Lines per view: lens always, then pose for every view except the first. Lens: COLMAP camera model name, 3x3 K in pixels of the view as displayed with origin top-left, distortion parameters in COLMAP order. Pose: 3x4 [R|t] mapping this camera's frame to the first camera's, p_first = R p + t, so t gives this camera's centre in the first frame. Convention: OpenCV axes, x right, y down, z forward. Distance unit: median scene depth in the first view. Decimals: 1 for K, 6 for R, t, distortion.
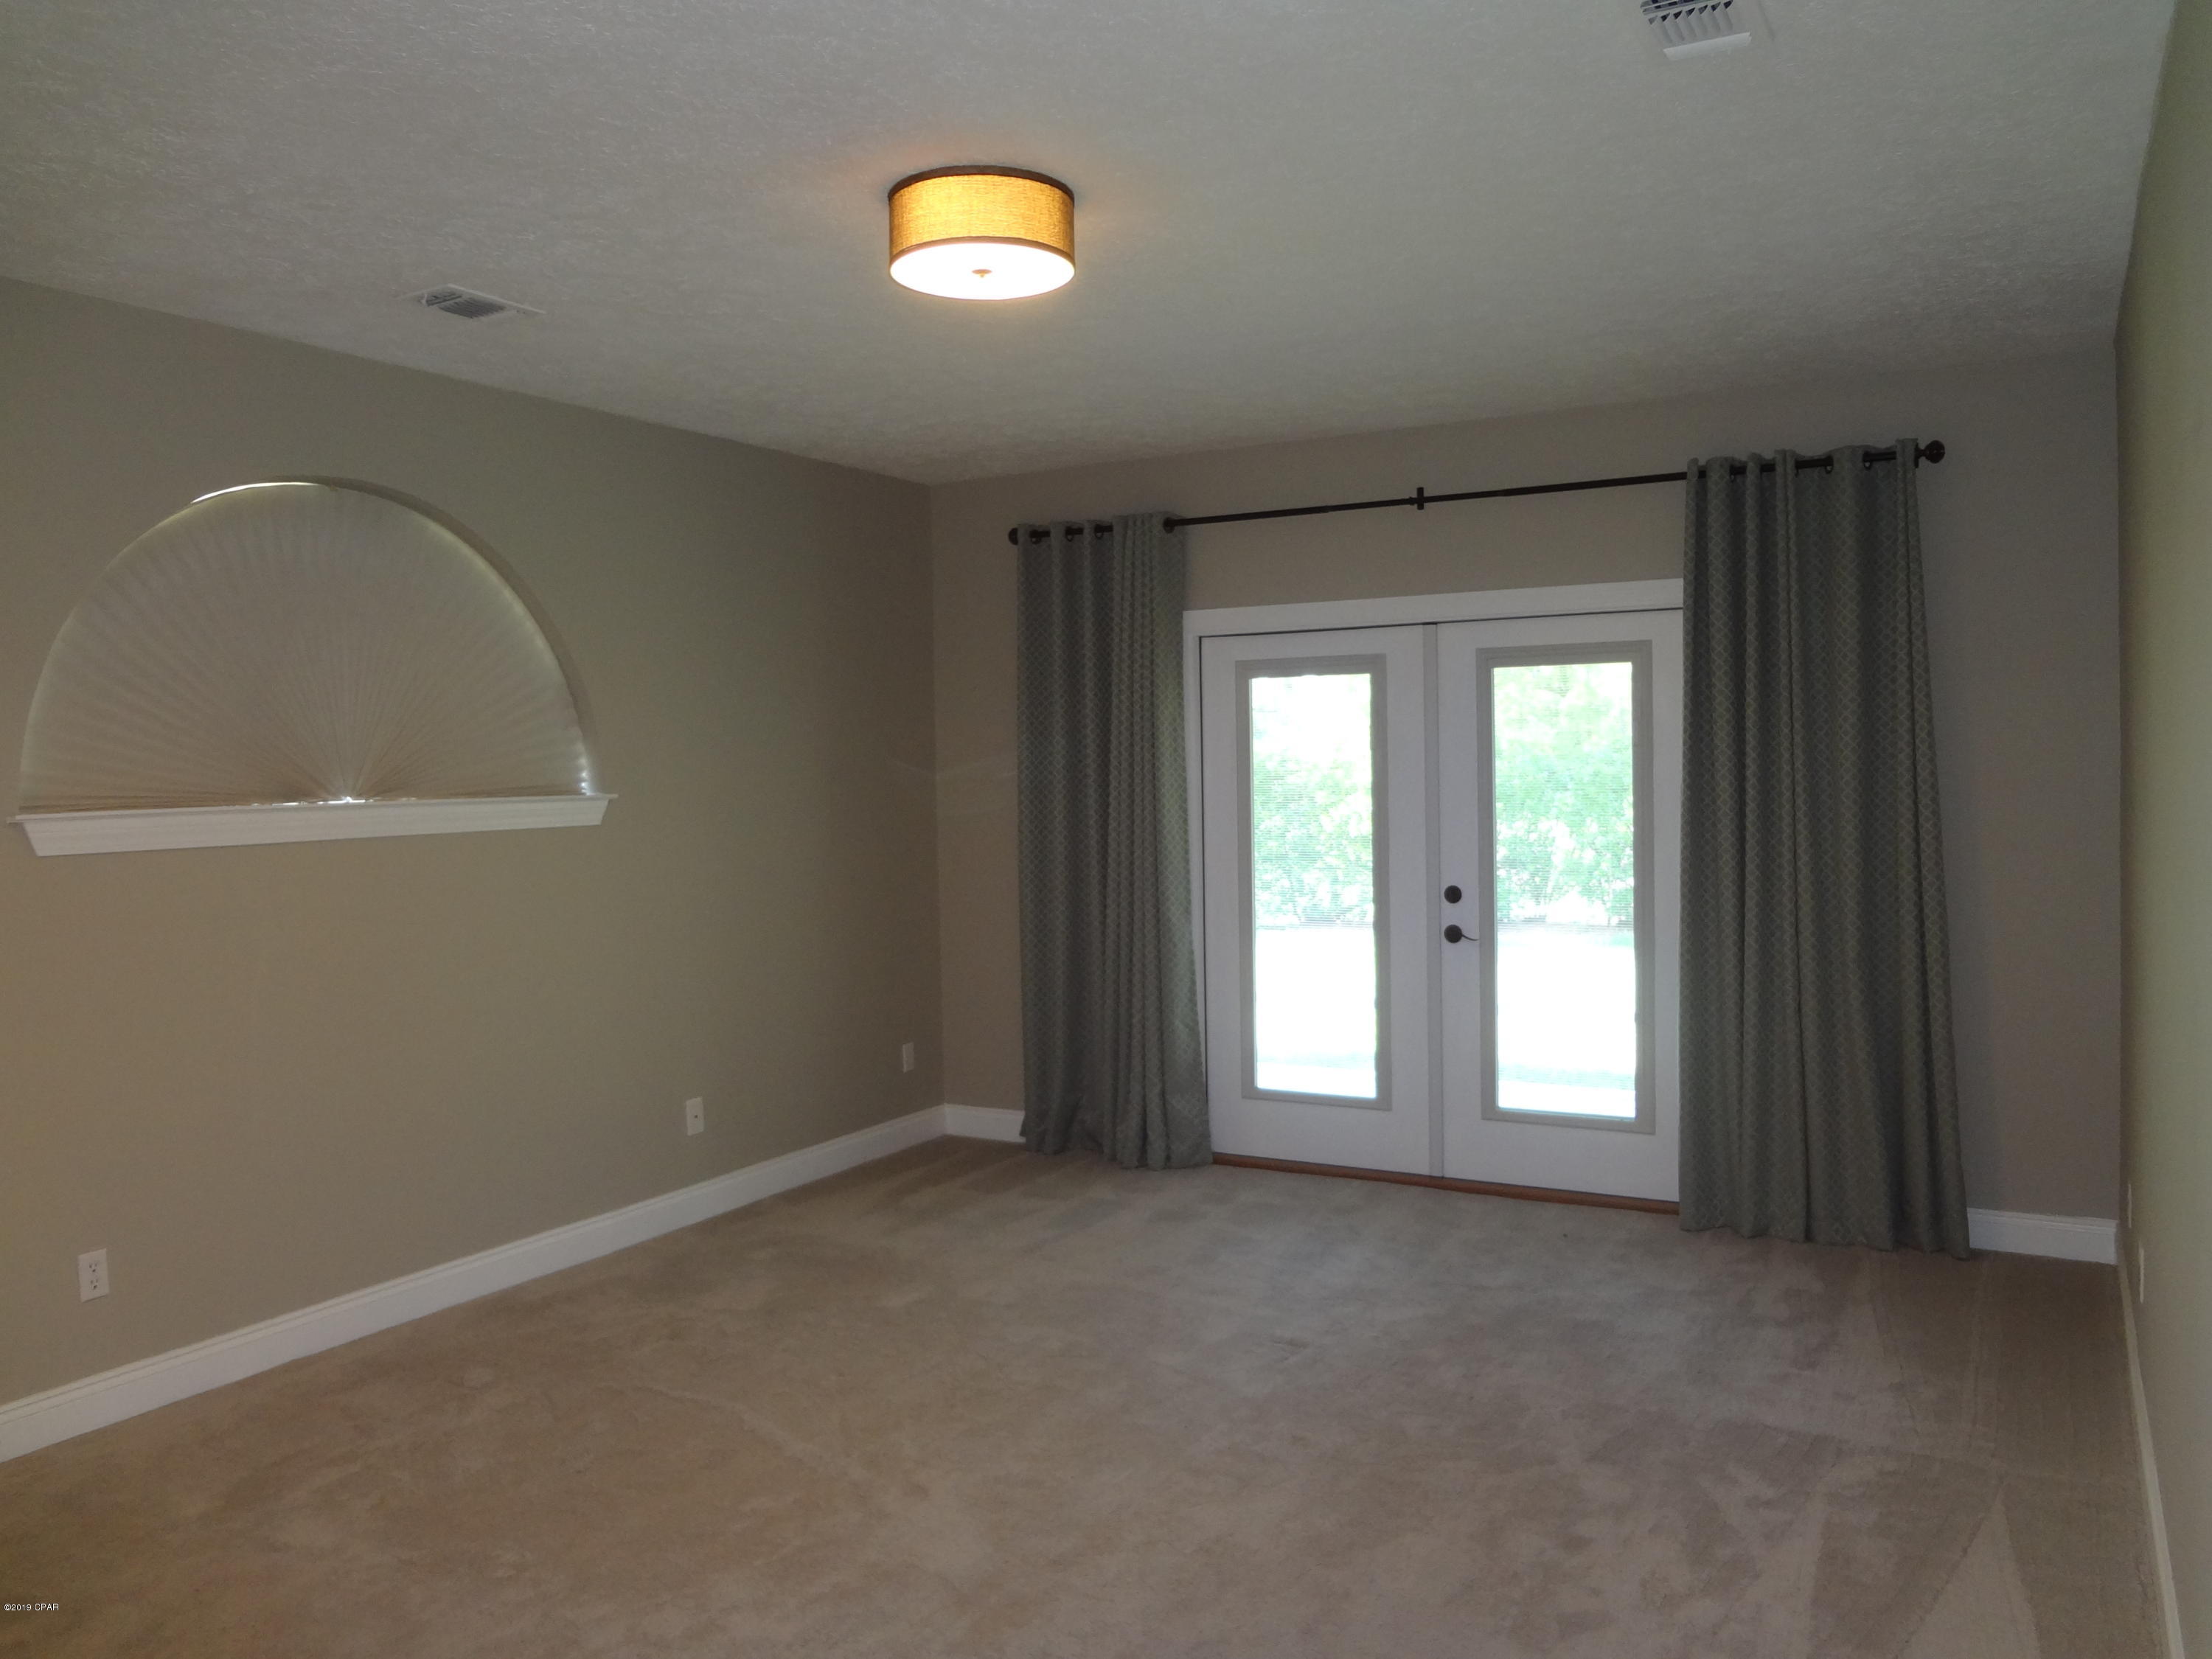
lens RADIAL K [[1655.1, 0, 1111.8], [0, 1655.1, 807.9], [0, 0, 1]] dist [-0.047840, 0.010793]
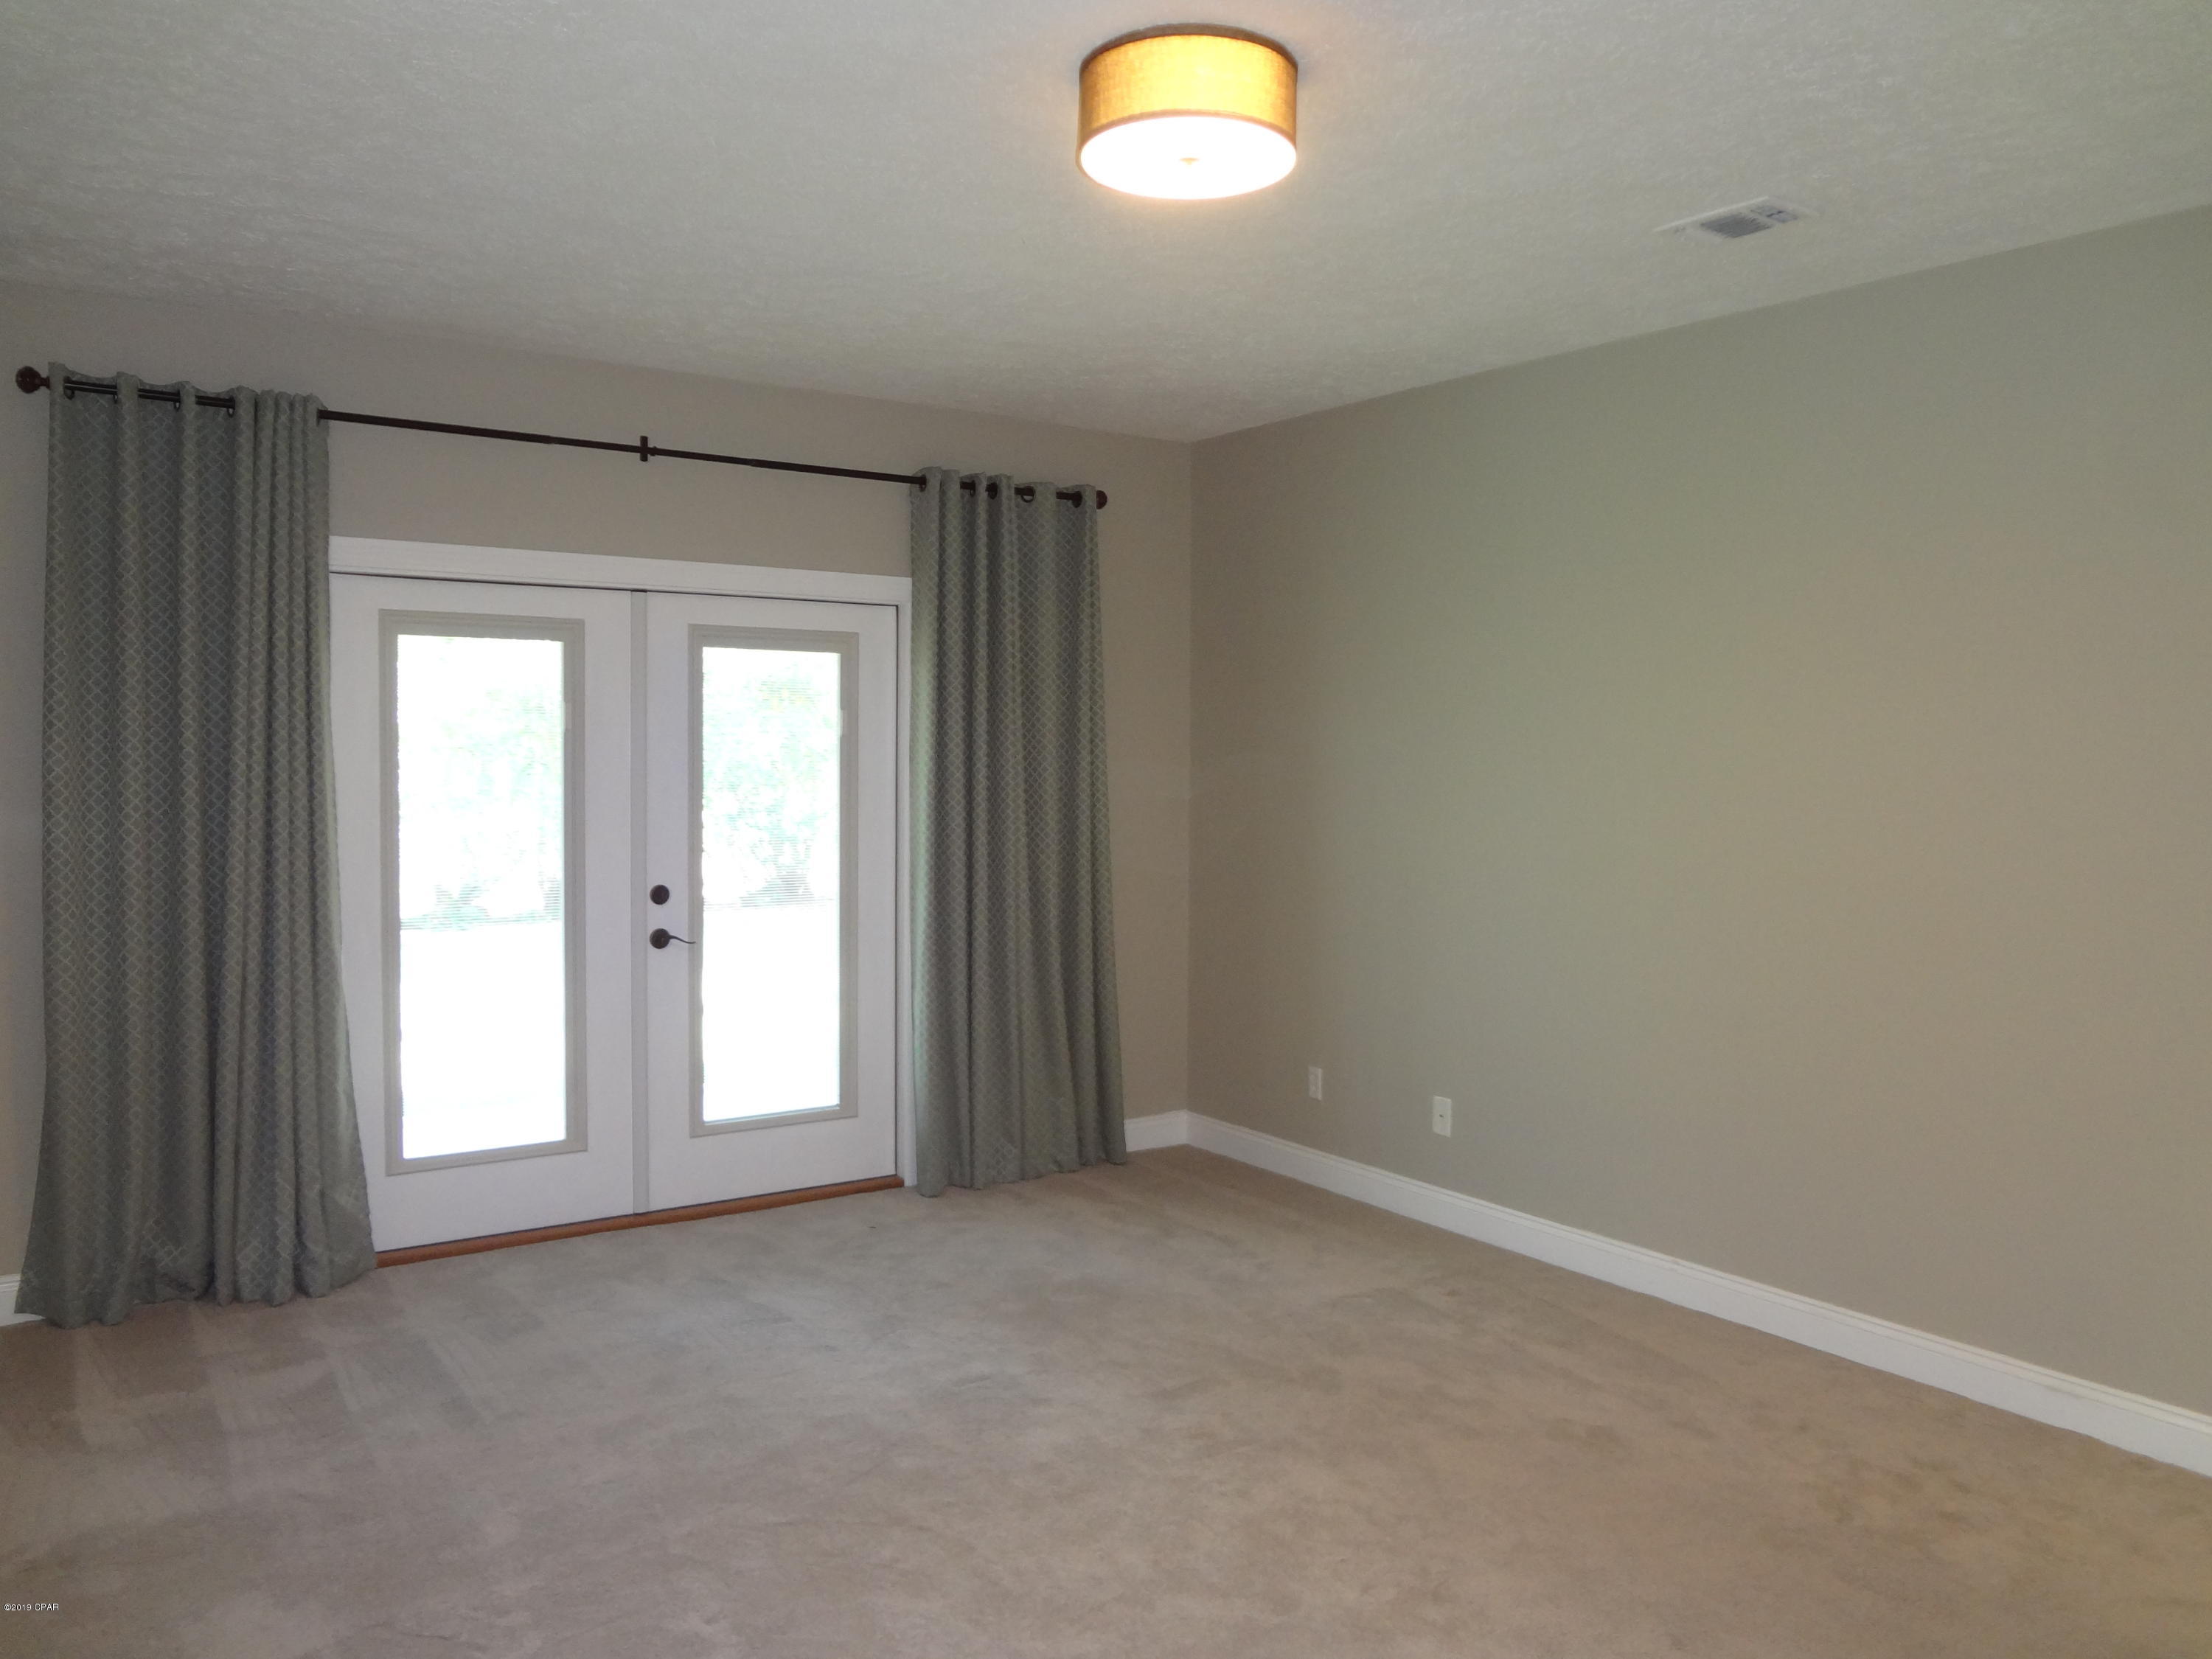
lens RADIAL K [[1587.0, 0, 1106.0], [0, 1587.0, 829.5], [0, 0, 1]] dist [-0.003781, 0.001123]
pose [[0.467081, -0.014252, 0.884100, -0.452374], [0.014518, 0.999859, 0.008448, 0.013216], [-0.884095, 0.008889, 0.467222, 0.384367]]
